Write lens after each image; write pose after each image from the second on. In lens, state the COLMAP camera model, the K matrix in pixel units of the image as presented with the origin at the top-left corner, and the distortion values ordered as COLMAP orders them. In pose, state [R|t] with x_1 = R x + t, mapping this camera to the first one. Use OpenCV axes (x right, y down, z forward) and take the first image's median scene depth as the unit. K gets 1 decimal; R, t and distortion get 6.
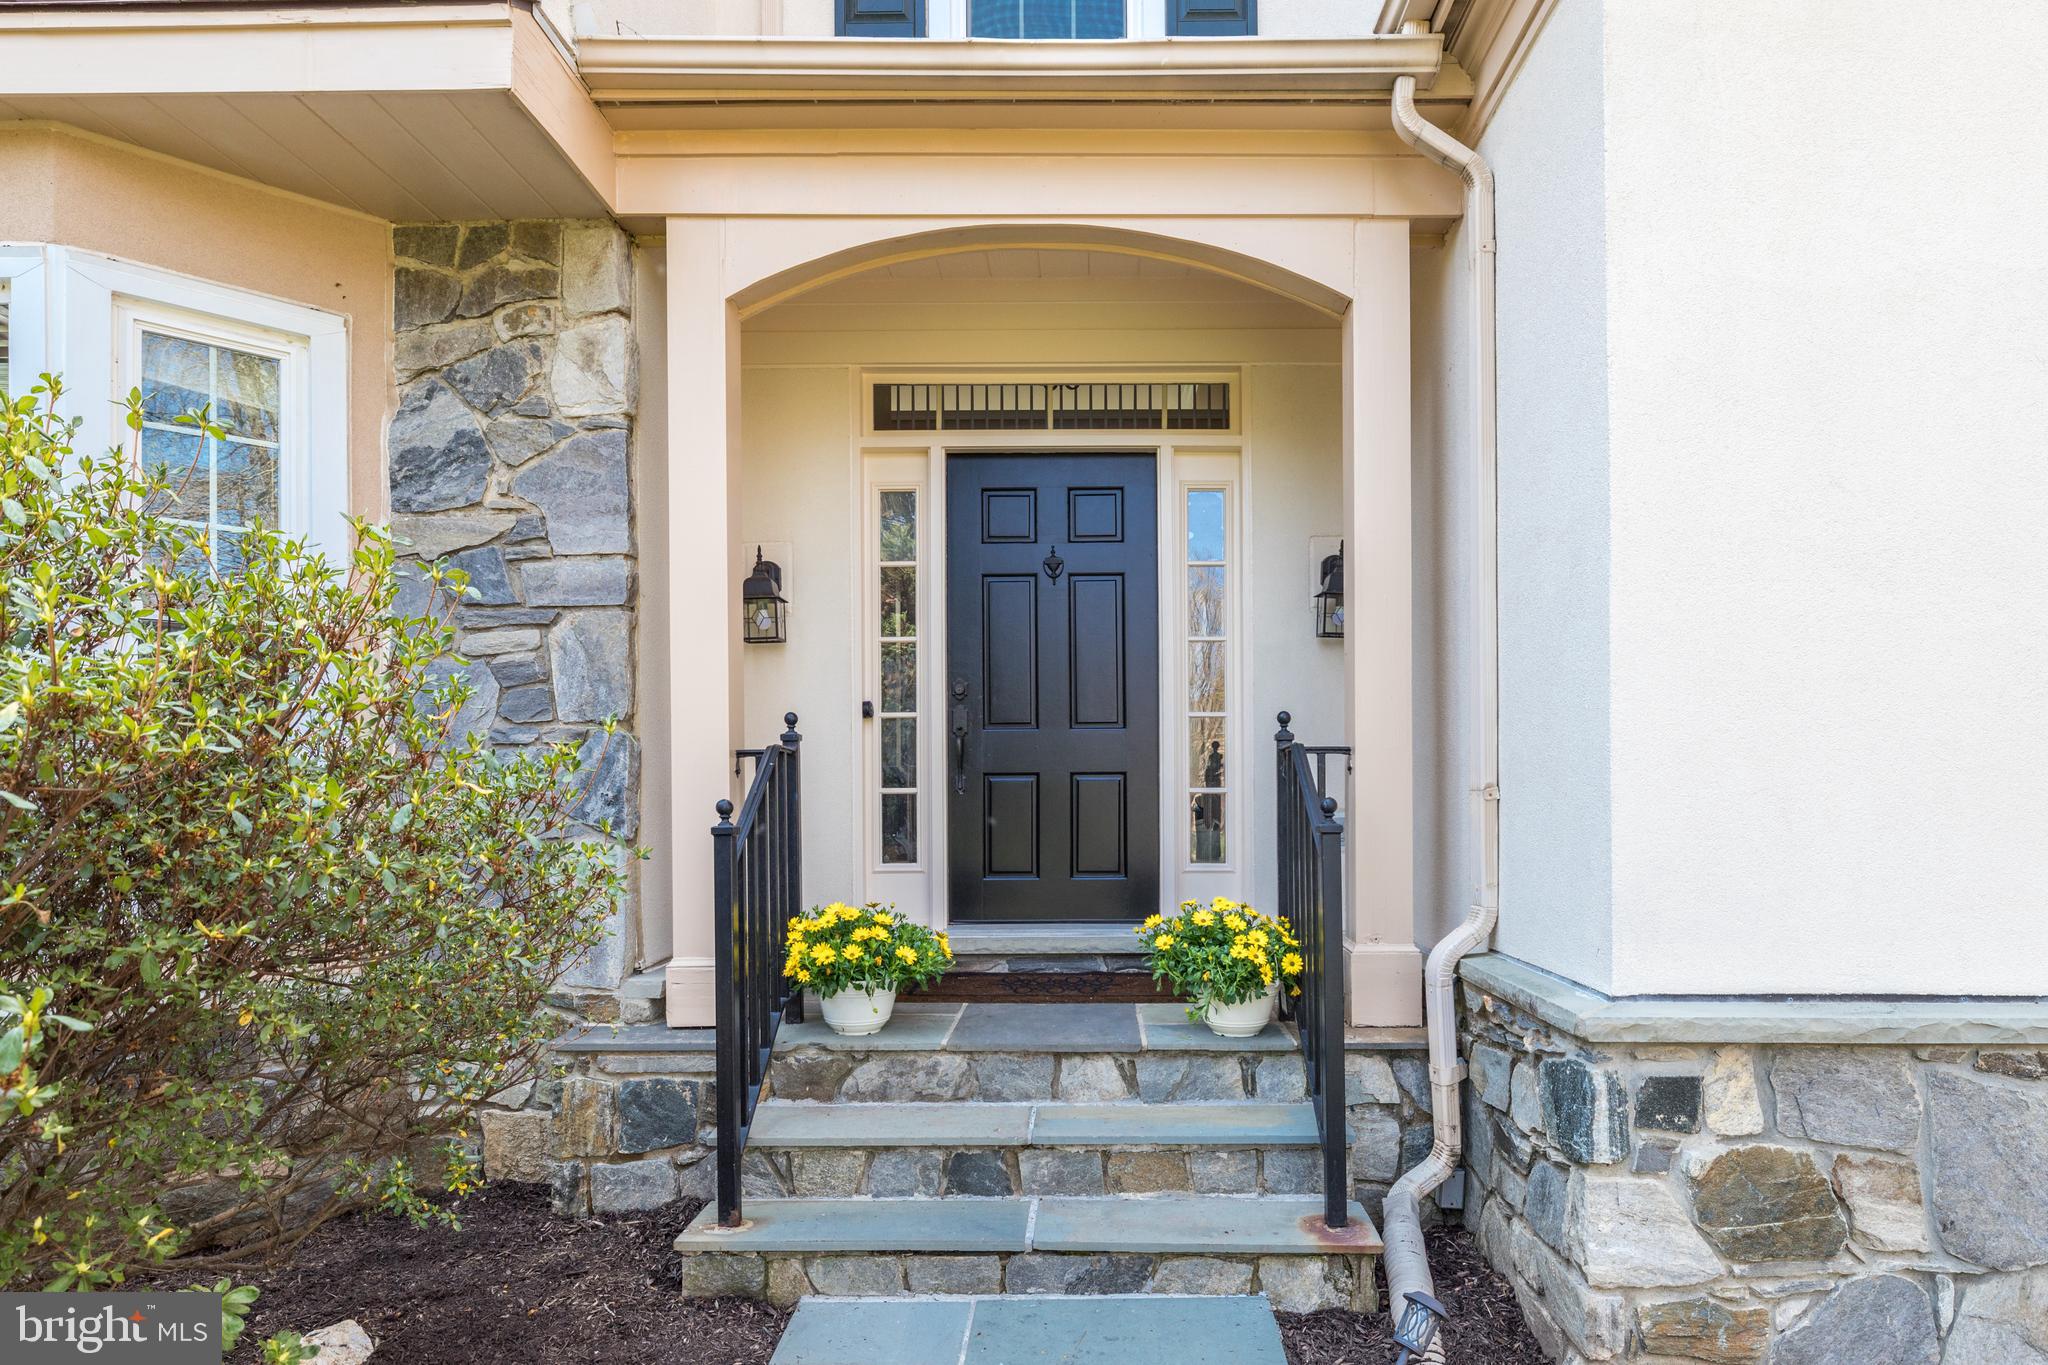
lens RADIAL K [[1138.1, 0, 1089.2], [0, 1138.1, 784.9], [0, 0, 1]] dist [-0.004895, 0.000831]
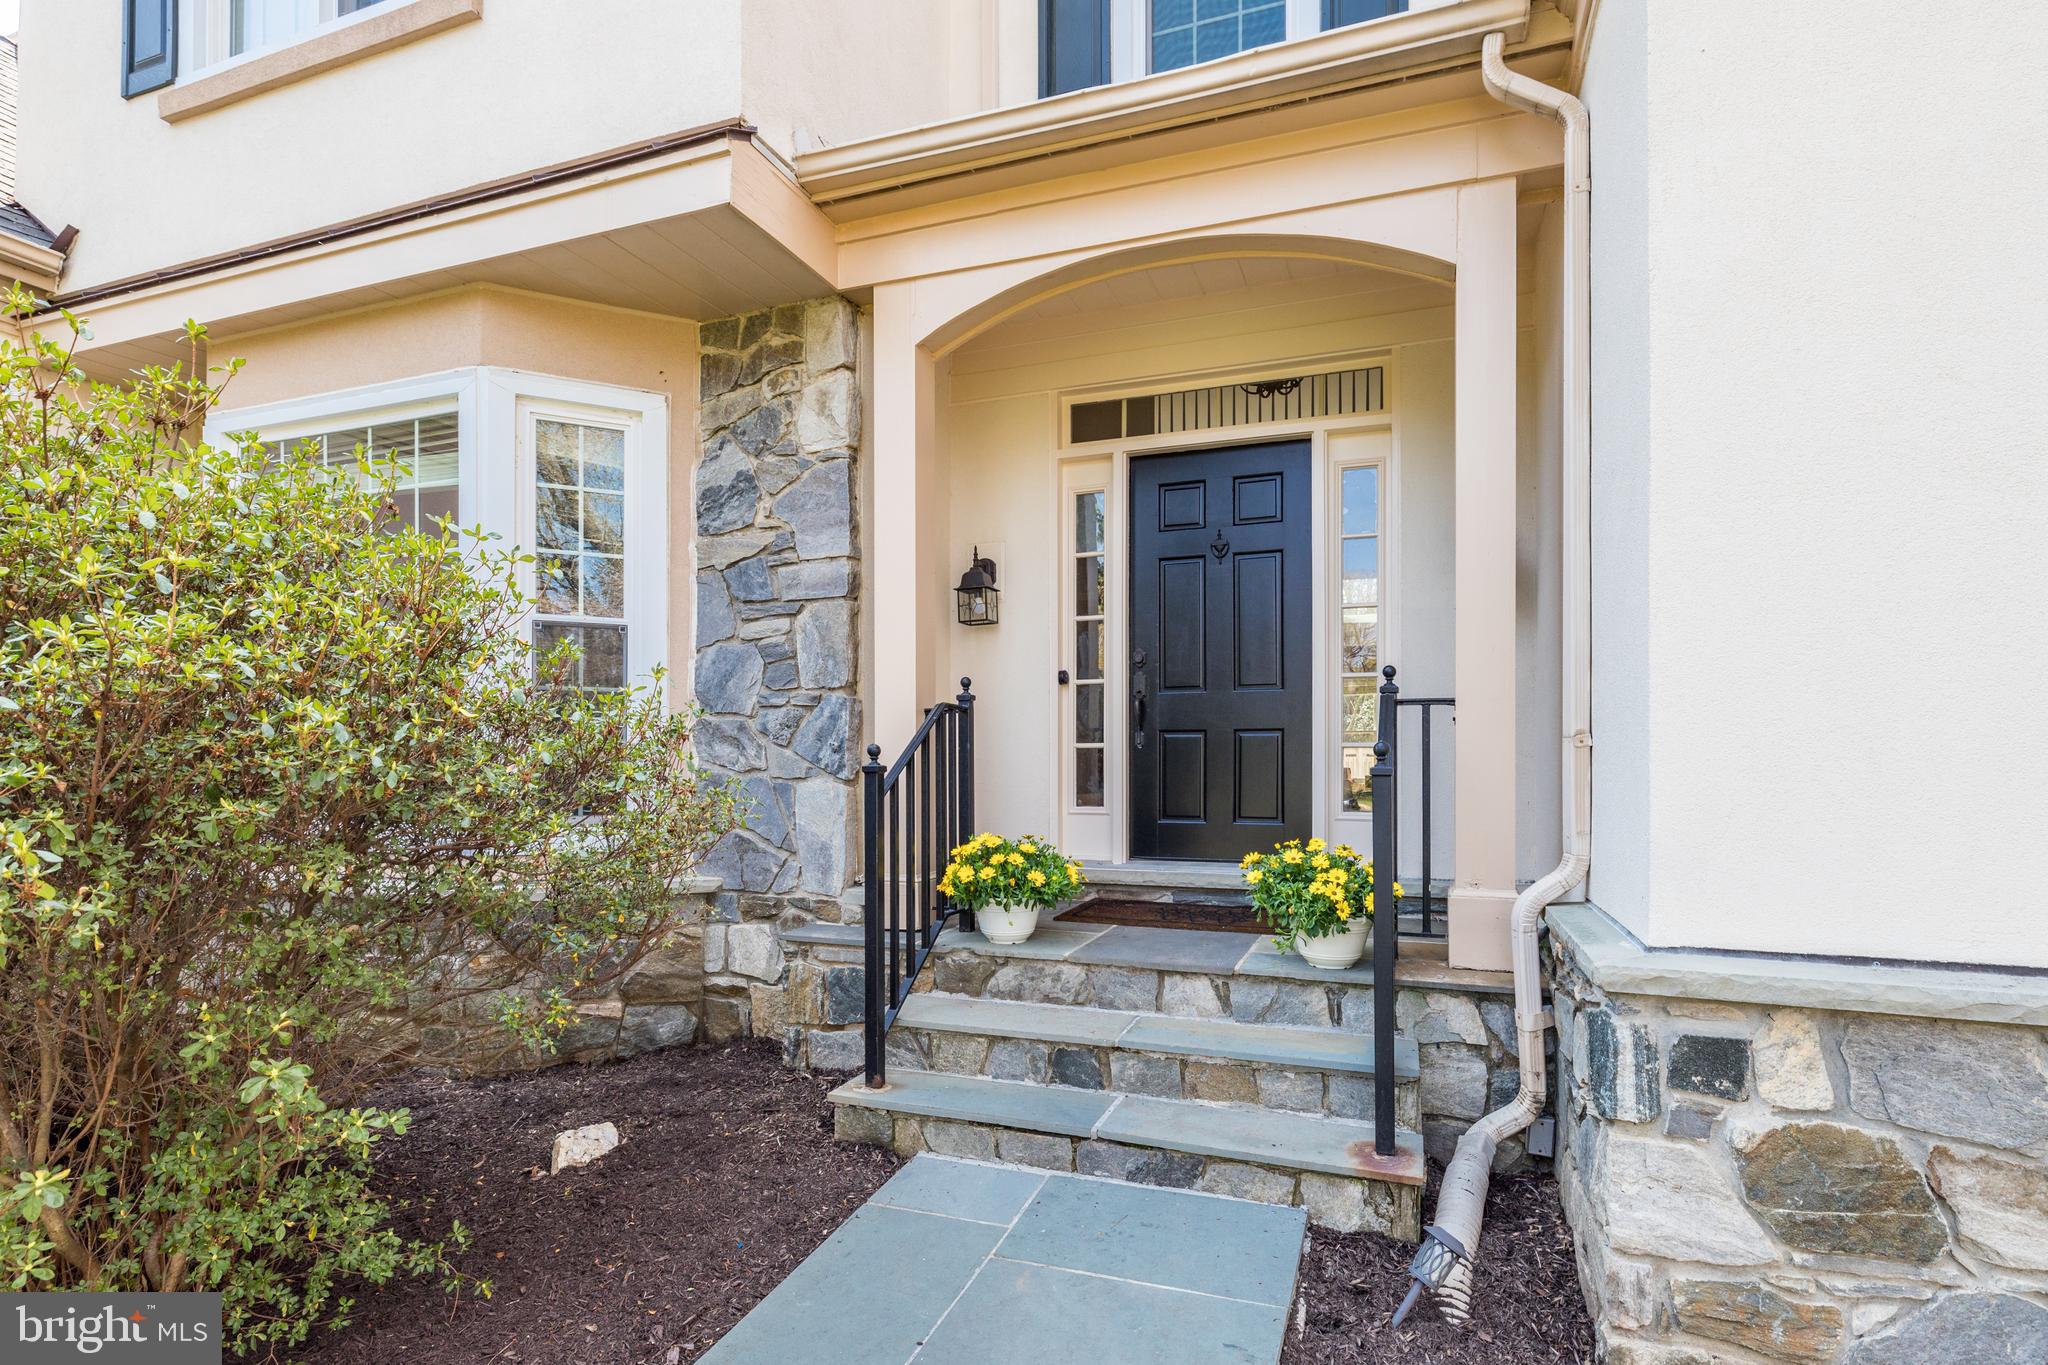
lens RADIAL K [[958.9, 0, 1079.0], [0, 958.9, 755.5], [0, 0, 1]] dist [-0.000665, 0.000151]
pose [[0.947163, 0.003290, -0.320736, 0.200534], [-0.003200, 0.999995, 0.000806, 0.020805], [0.320737, 0.000263, 0.947168, 0.069367]]
